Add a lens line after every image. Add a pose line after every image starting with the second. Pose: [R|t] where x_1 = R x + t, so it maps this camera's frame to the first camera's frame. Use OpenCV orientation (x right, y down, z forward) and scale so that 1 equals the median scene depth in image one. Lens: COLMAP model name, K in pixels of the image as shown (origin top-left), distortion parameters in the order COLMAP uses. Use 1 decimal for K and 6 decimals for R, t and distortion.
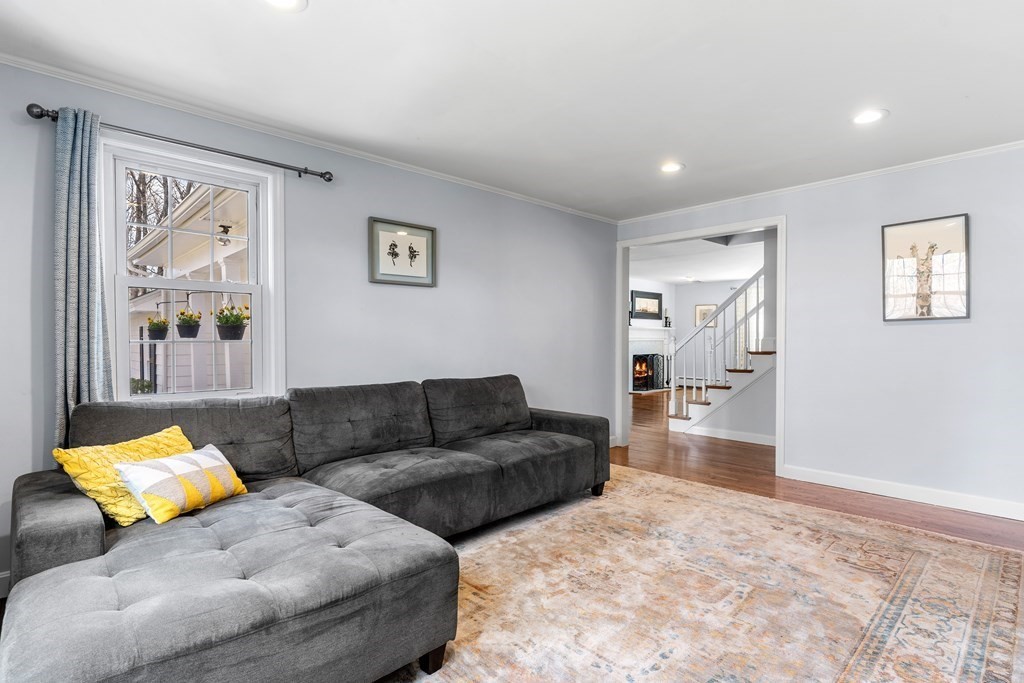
lens RADIAL K [[508.7, 0, 512.0], [0, 508.7, 341.5], [0, 0, 1]] dist [0.022763, 0.000073]
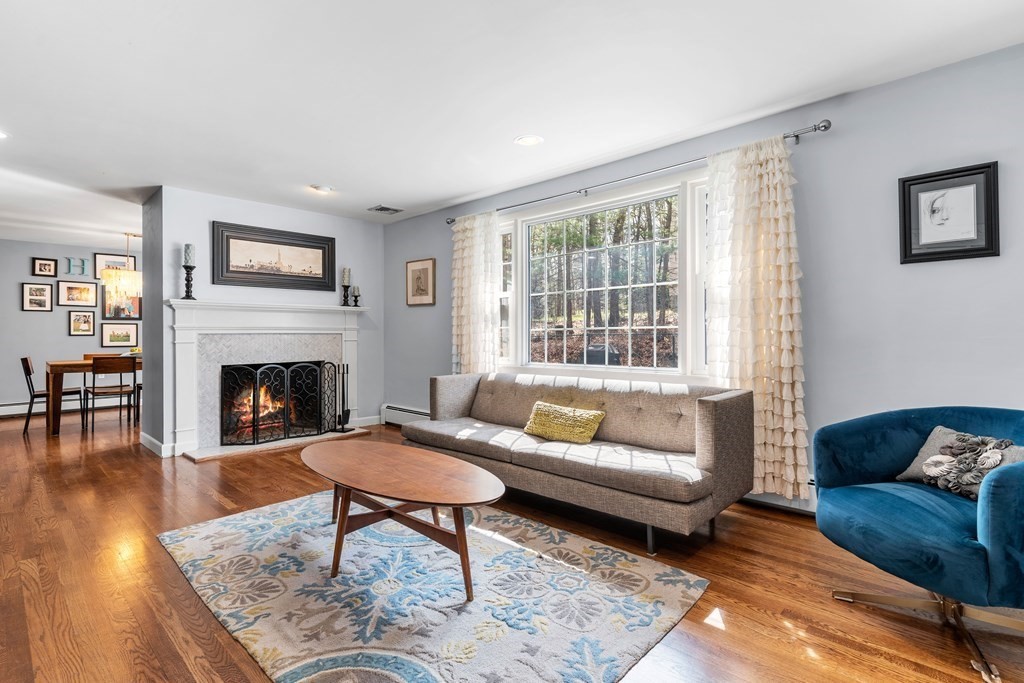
lens RADIAL K [[479.6, 0, 485.2], [0, 479.6, 331.9], [0, 0, 1]] dist [0.003602, 0.000282]
pose [[0.998754, -0.007287, 0.049360, 0.480147], [0.007455, 0.999967, -0.003217, -0.000687], [-0.049335, 0.003581, 0.998776, 0.610915]]
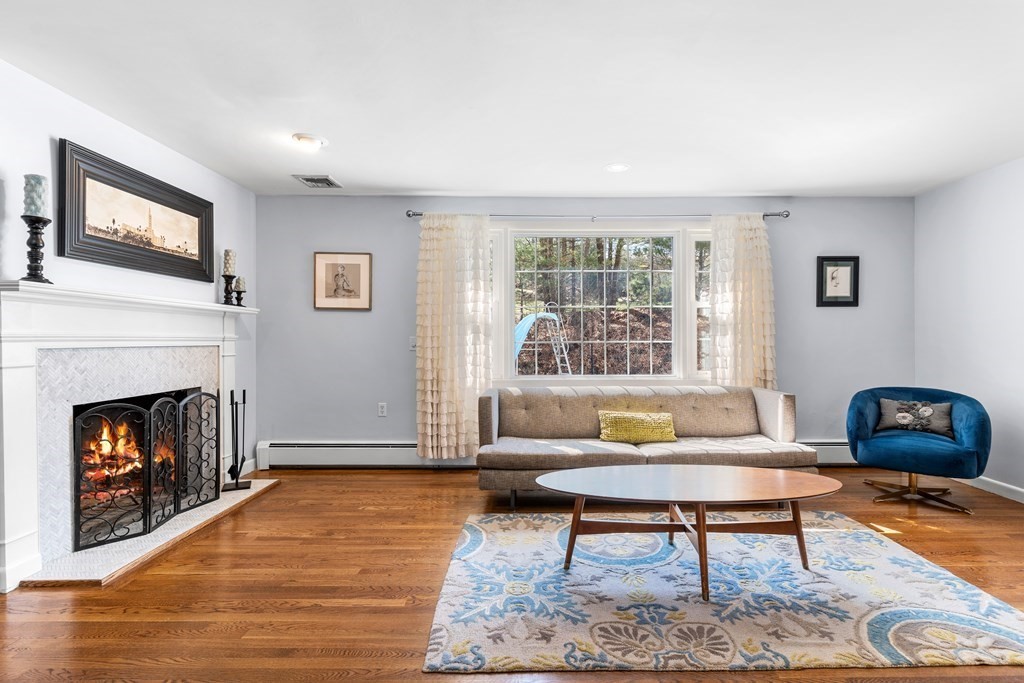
lens RADIAL K [[495.4, 0, 528.1], [0, 495.4, 344.2], [0, 0, 1]] dist [0.000992, -0.000275]
pose [[0.687343, -0.009189, 0.726275, 0.231478], [0.000867, 0.999930, 0.011830, -0.007078], [-0.726332, -0.007502, 0.687303, 0.727533]]
